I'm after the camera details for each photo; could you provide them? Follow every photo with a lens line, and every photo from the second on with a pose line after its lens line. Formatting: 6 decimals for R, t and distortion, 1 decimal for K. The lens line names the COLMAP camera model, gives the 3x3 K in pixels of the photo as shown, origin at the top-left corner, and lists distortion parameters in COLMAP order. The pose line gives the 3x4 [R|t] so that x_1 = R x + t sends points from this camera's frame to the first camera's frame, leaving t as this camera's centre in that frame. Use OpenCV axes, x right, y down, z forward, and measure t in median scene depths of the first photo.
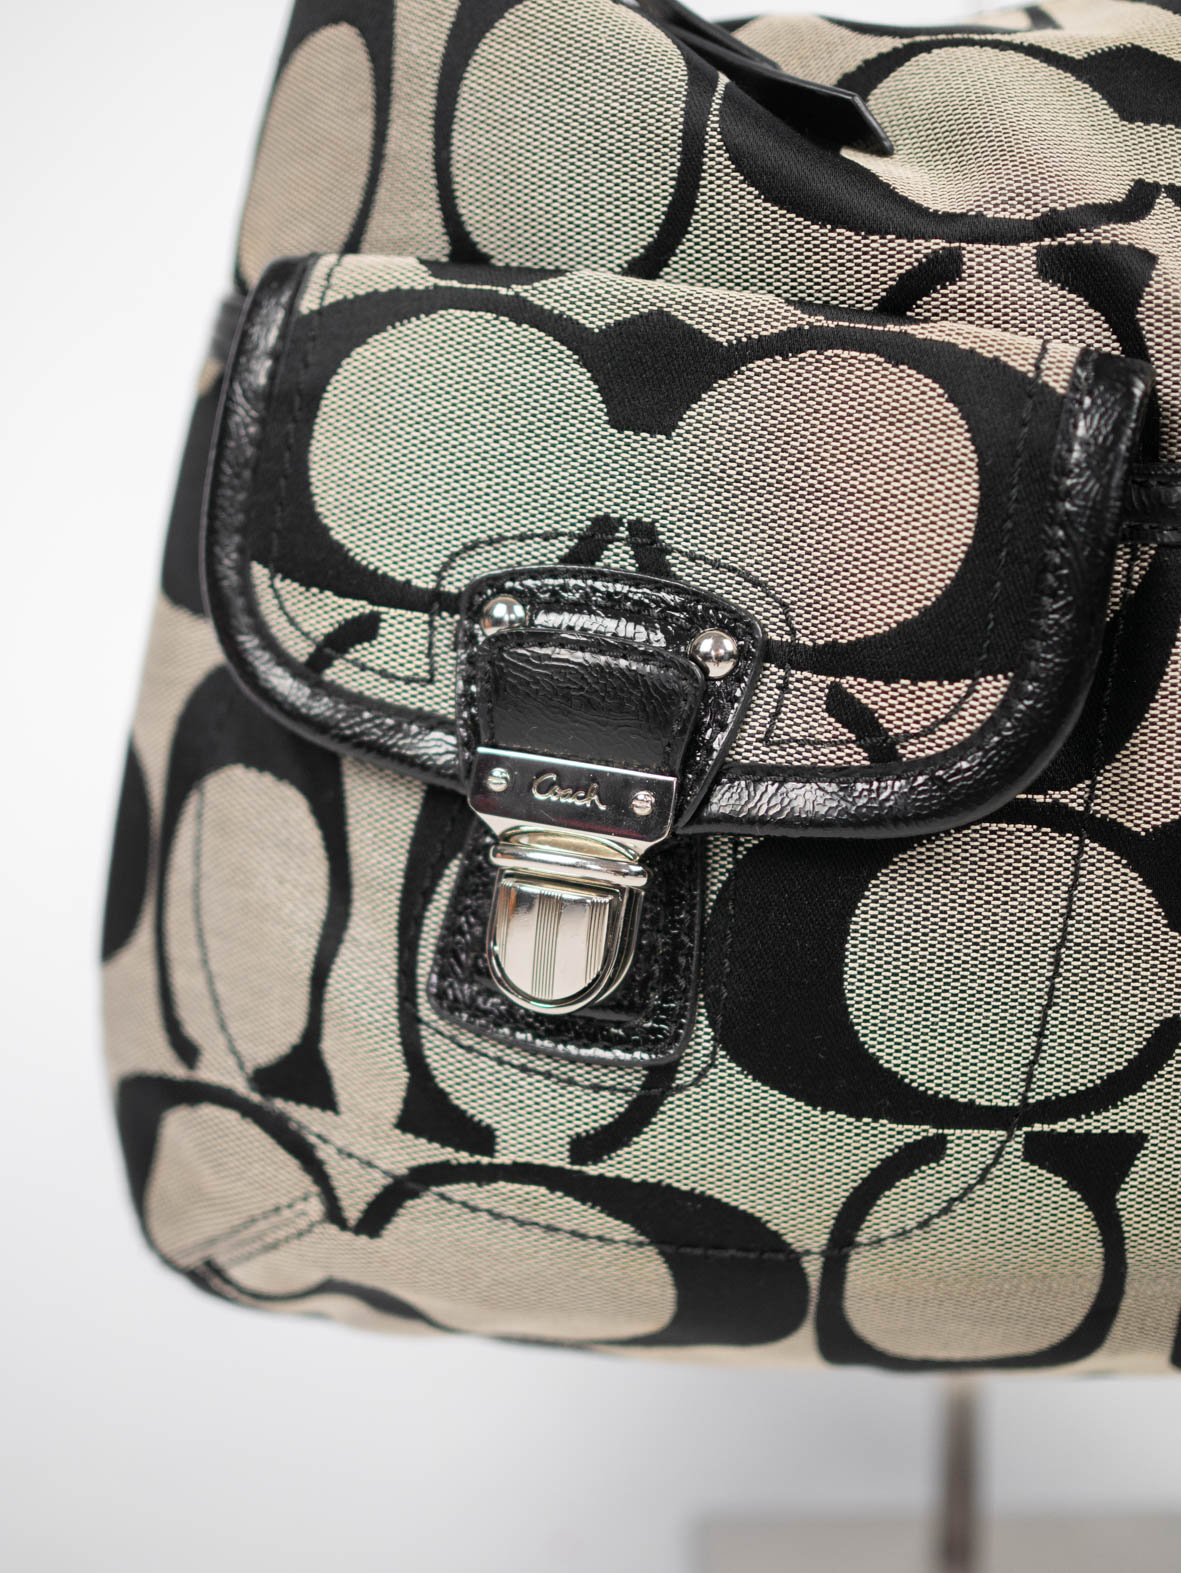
lens RADIAL K [[2286.6, 0, 592.2], [0, 2286.6, 786.1], [0, 0, 1]] dist [-0.109474, 0.000000]
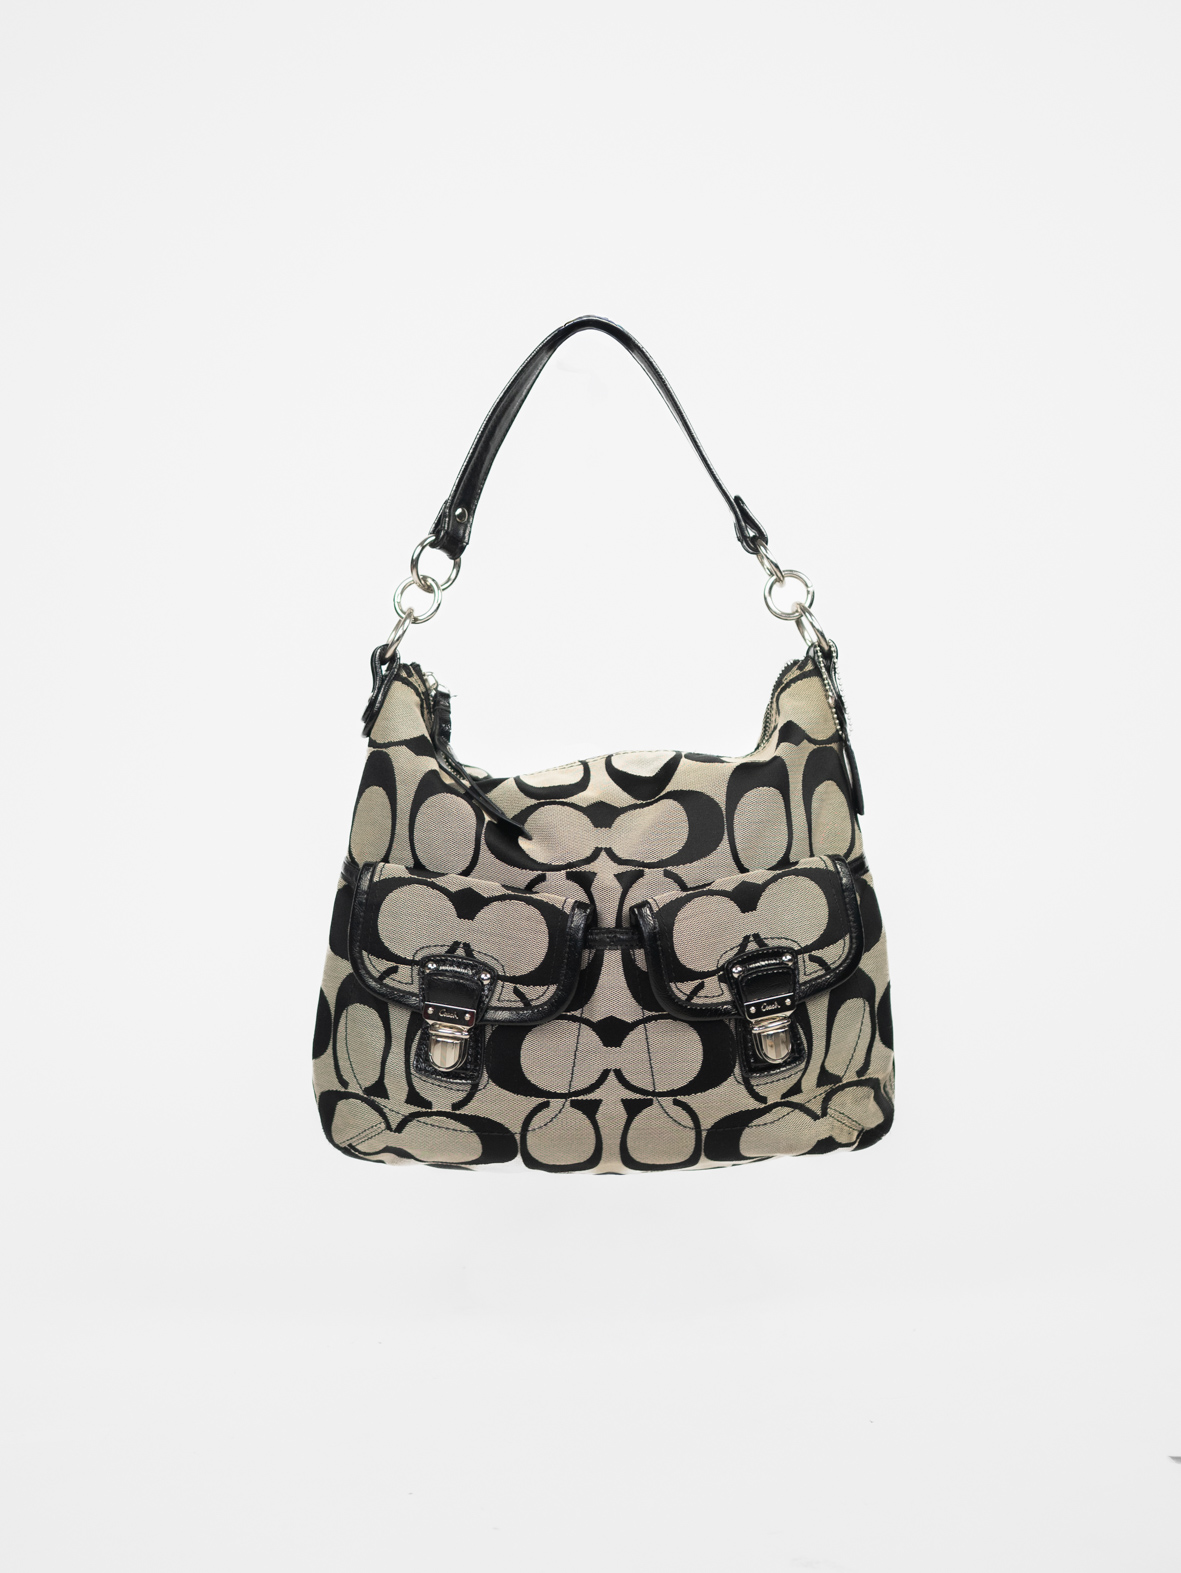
lens RADIAL K [[2286.6, 0, 591.1], [0, 2286.6, 787.9], [0, 0, 1]] dist [-0.109474, 0.000000]
pose [[0.999609, -0.022455, 0.016672, 0.170446], [0.022678, 0.999654, -0.013294, -0.314764], [-0.016368, 0.013667, 0.999773, -2.800083]]
